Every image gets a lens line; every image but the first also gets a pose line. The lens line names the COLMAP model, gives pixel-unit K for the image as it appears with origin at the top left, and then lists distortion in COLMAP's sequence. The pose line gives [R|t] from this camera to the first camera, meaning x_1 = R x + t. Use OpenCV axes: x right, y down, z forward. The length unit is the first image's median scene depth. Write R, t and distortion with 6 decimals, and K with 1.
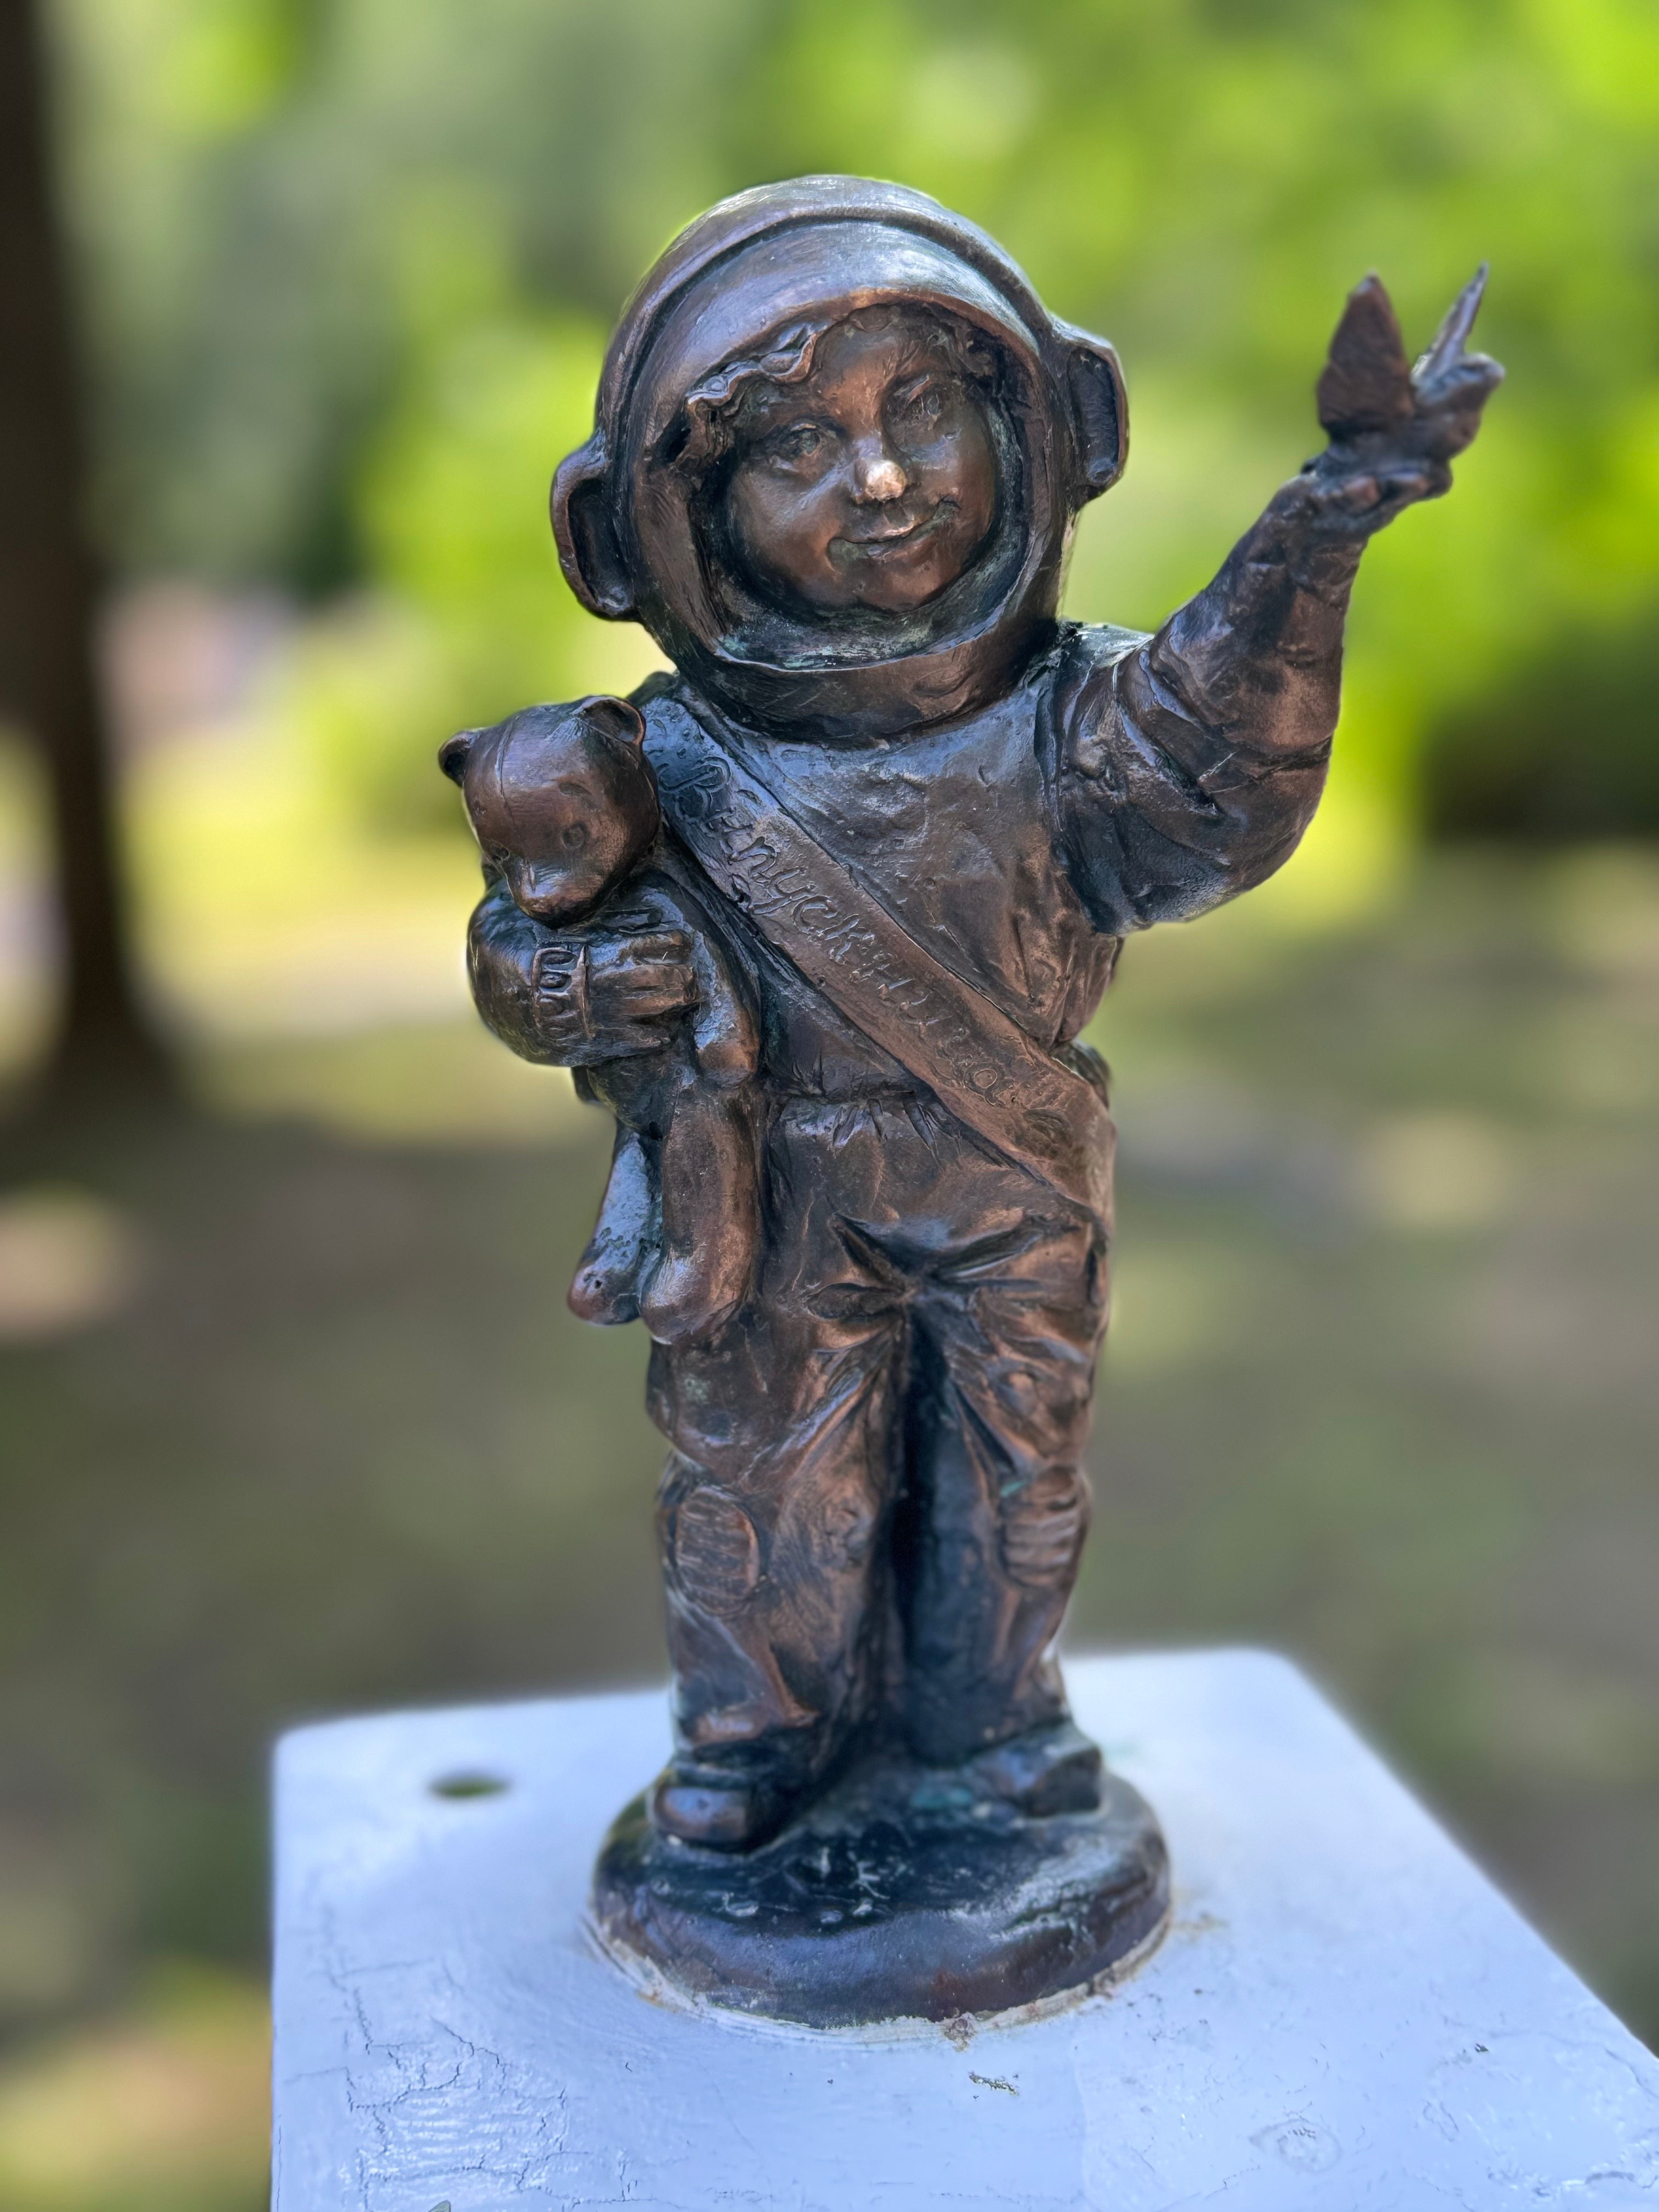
lens RADIAL K [[2725.3, 0, 829.5], [0, 2725.3, 1106.0], [0, 0, 1]] dist [0.181414, -0.427938]
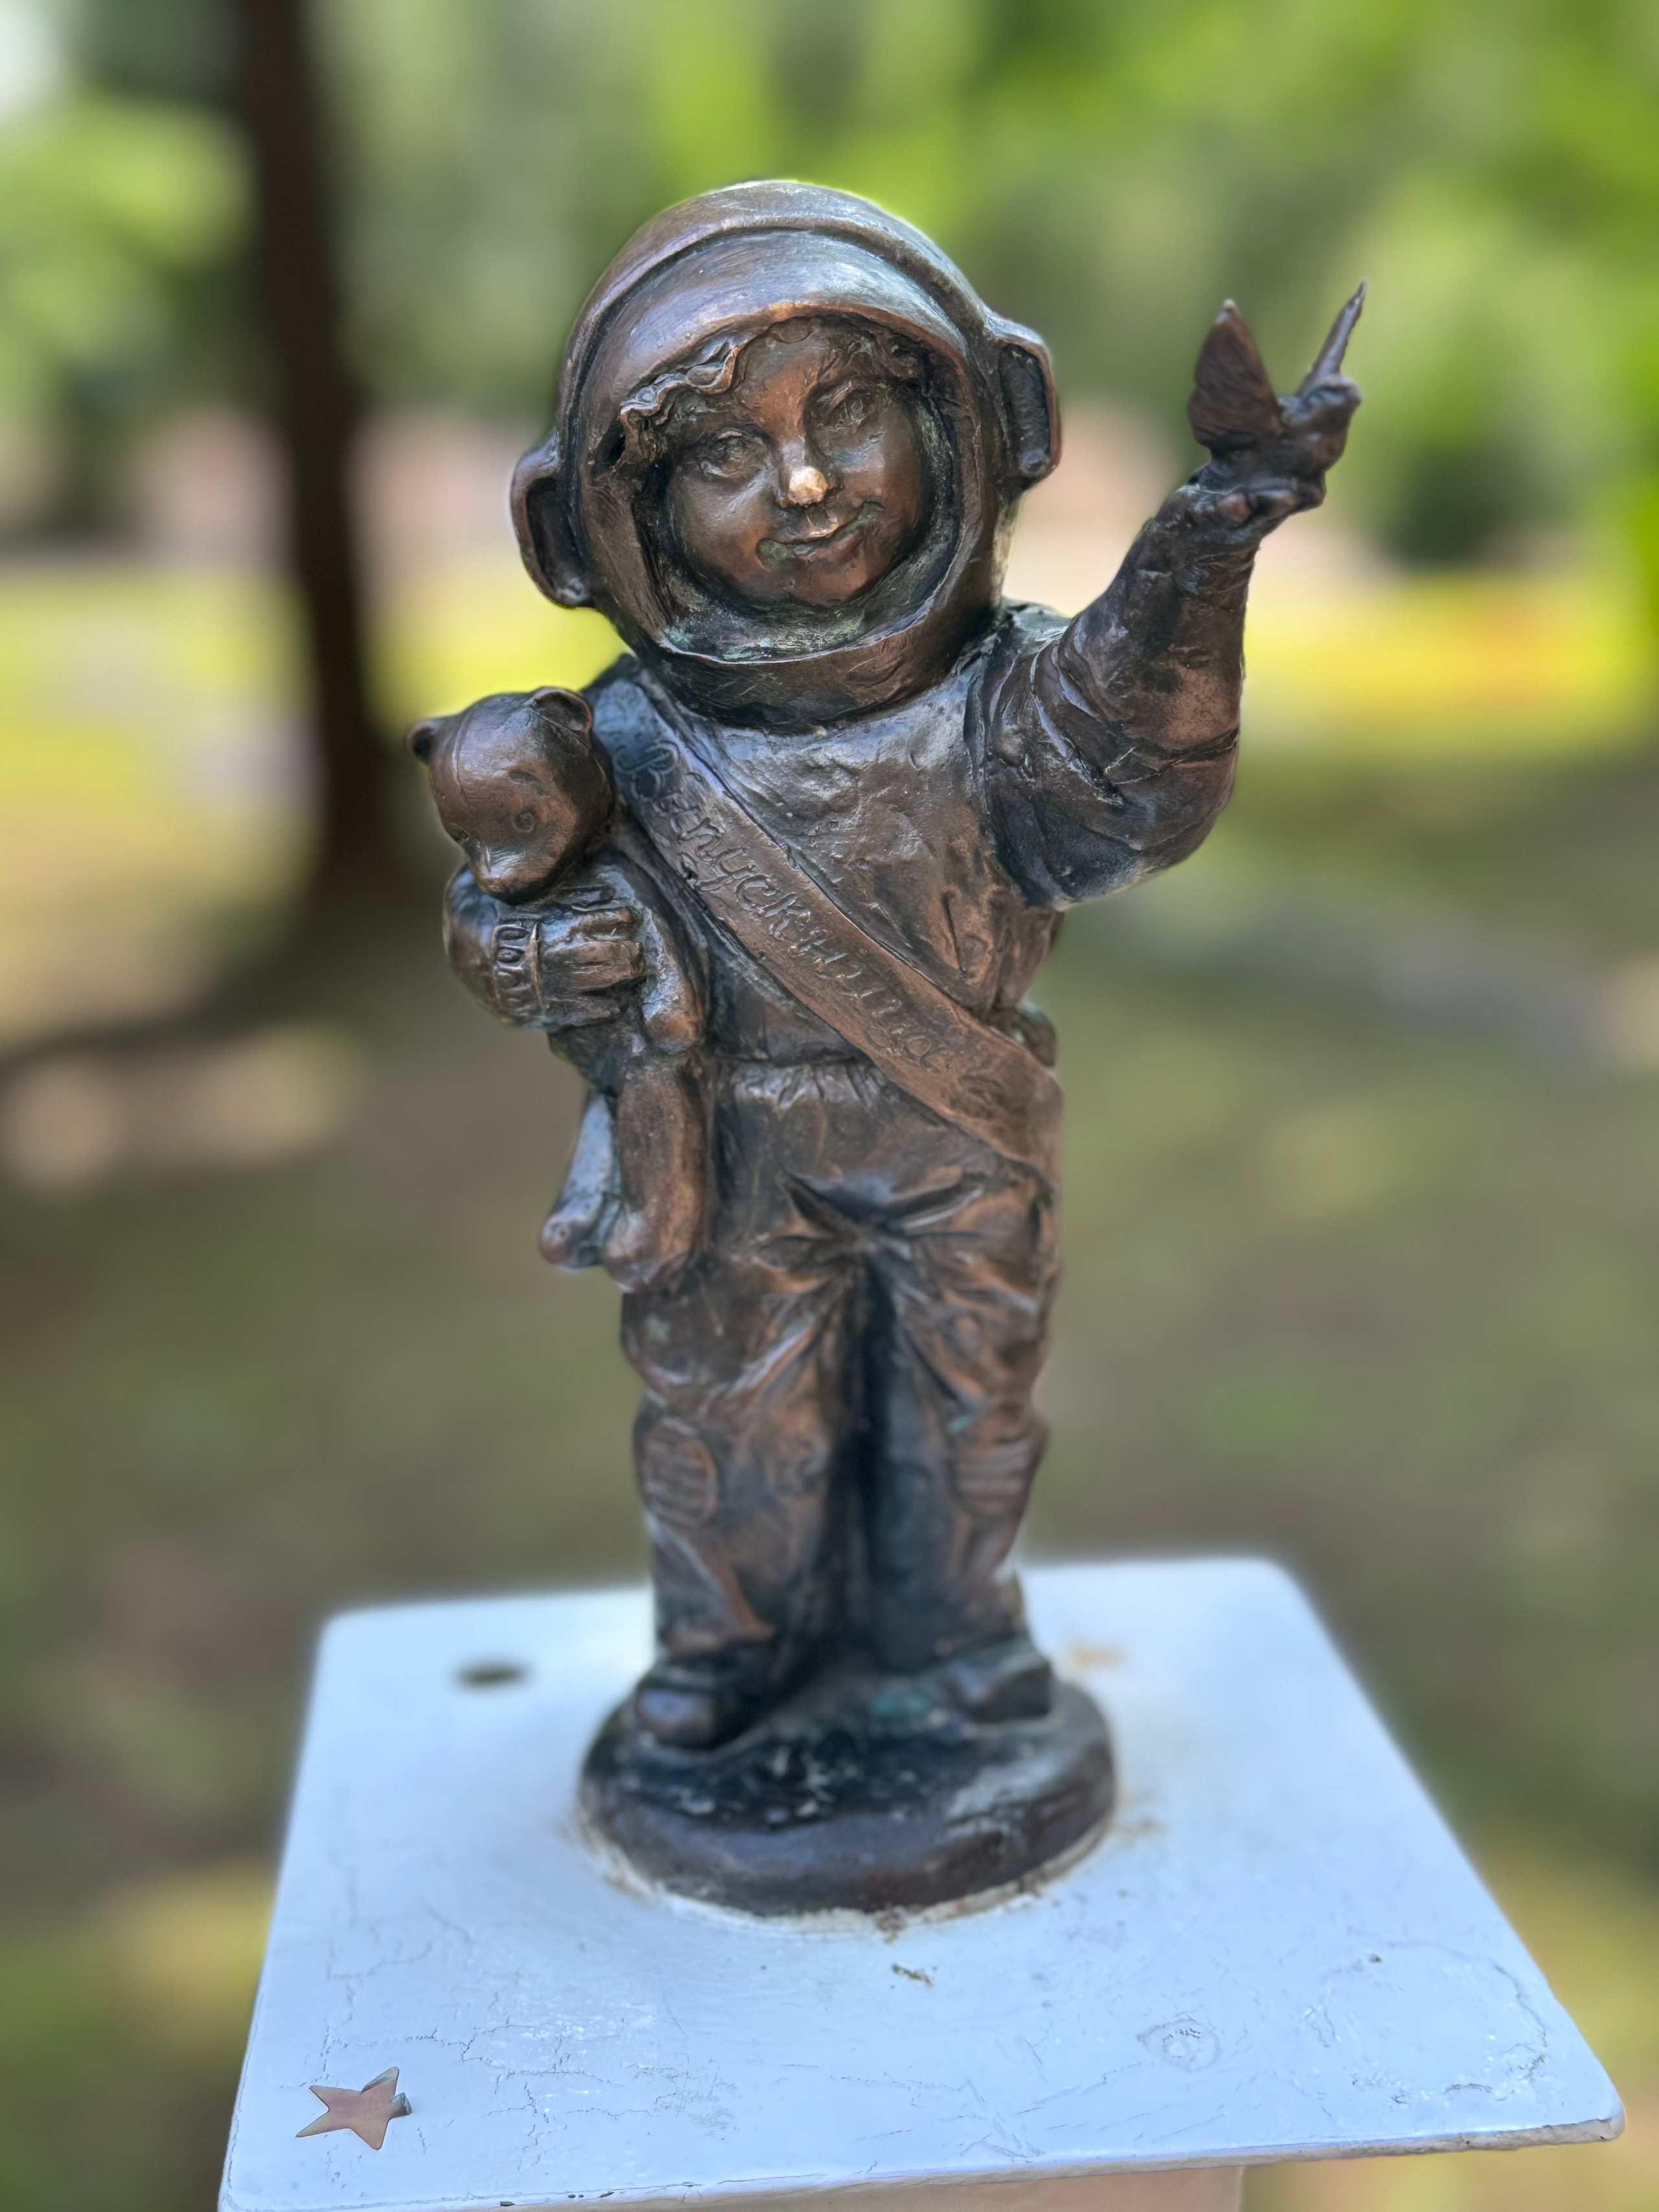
lens RADIAL K [[2723.3, 0, 842.3], [0, 2723.3, 1115.2], [0, 0, 1]] dist [0.174874, -0.335605]
pose [[0.996143, 0.009347, -0.087241, 0.120513], [-0.003680, 0.997885, 0.064901, -0.052289], [0.087663, -0.064330, 0.994071, -0.055754]]
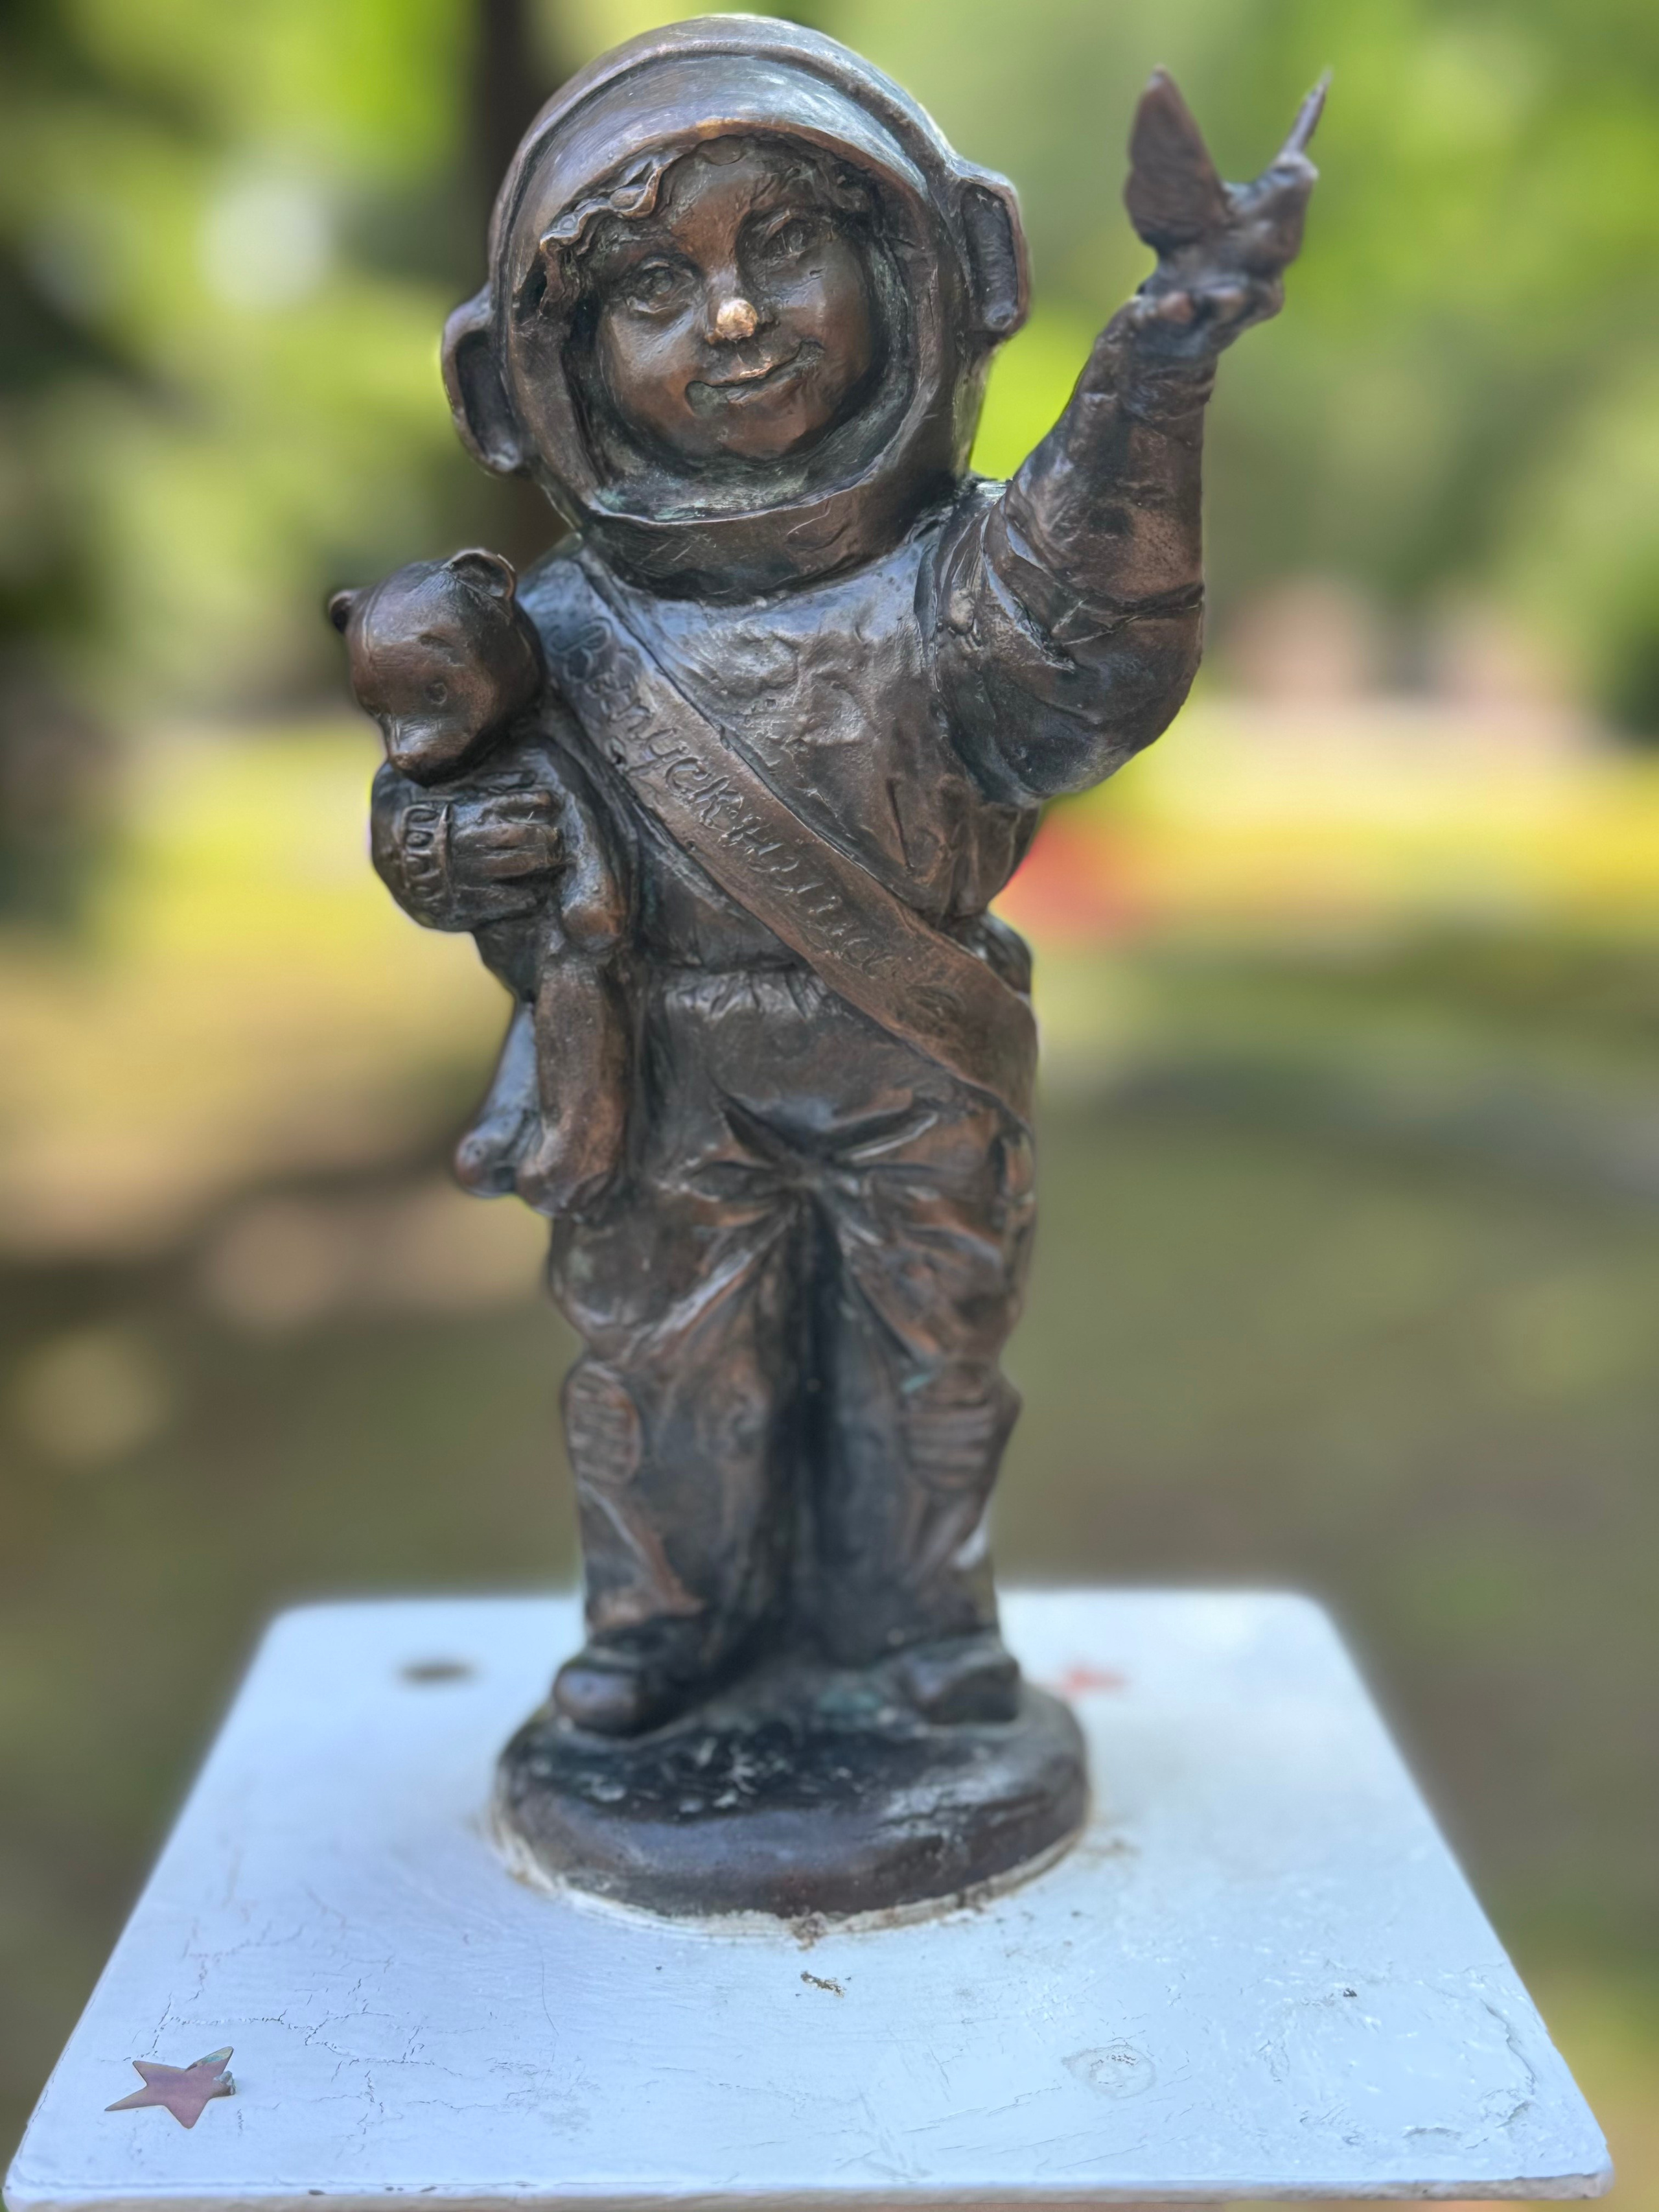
lens RADIAL K [[2725.3, 0, 829.5], [0, 2725.3, 1106.0], [0, 0, 1]] dist [0.181414, -0.427938]
pose [[0.985061, 0.028351, -0.169856, 0.212602], [-0.028416, 0.999594, 0.002050, 0.043629], [0.169845, 0.002807, 0.985467, 0.047157]]
